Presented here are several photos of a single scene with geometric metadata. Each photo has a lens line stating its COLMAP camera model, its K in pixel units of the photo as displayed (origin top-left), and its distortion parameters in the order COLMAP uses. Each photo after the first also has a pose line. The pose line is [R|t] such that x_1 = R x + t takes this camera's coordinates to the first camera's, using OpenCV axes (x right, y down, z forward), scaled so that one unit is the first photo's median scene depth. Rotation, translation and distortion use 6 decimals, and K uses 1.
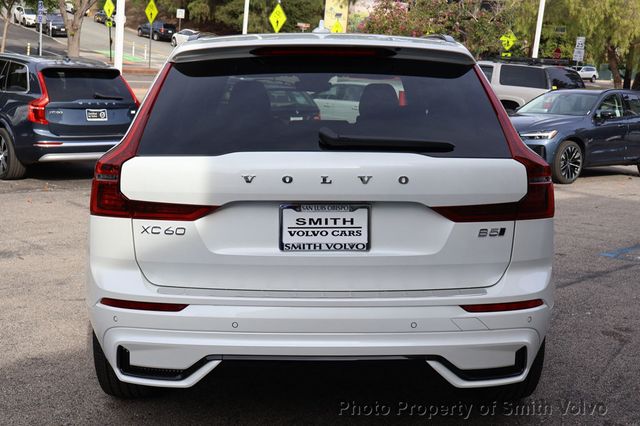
lens RADIAL K [[793.7, 0, 320.0], [0, 793.7, 213.0], [0, 0, 1]] dist [0.006460, 0.056937]
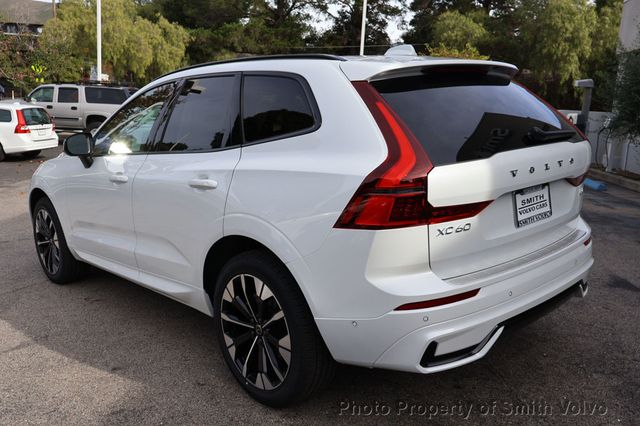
lens RADIAL K [[578.9, 0, 320.0], [0, 578.9, 213.0], [0, 0, 1]] dist [0.016119, -0.001368]
pose [[0.740415, -0.165431, 0.651474, -0.860295], [0.145881, 0.985687, 0.084502, -0.097288], [-0.656128, 0.032471, 0.753951, 0.498980]]
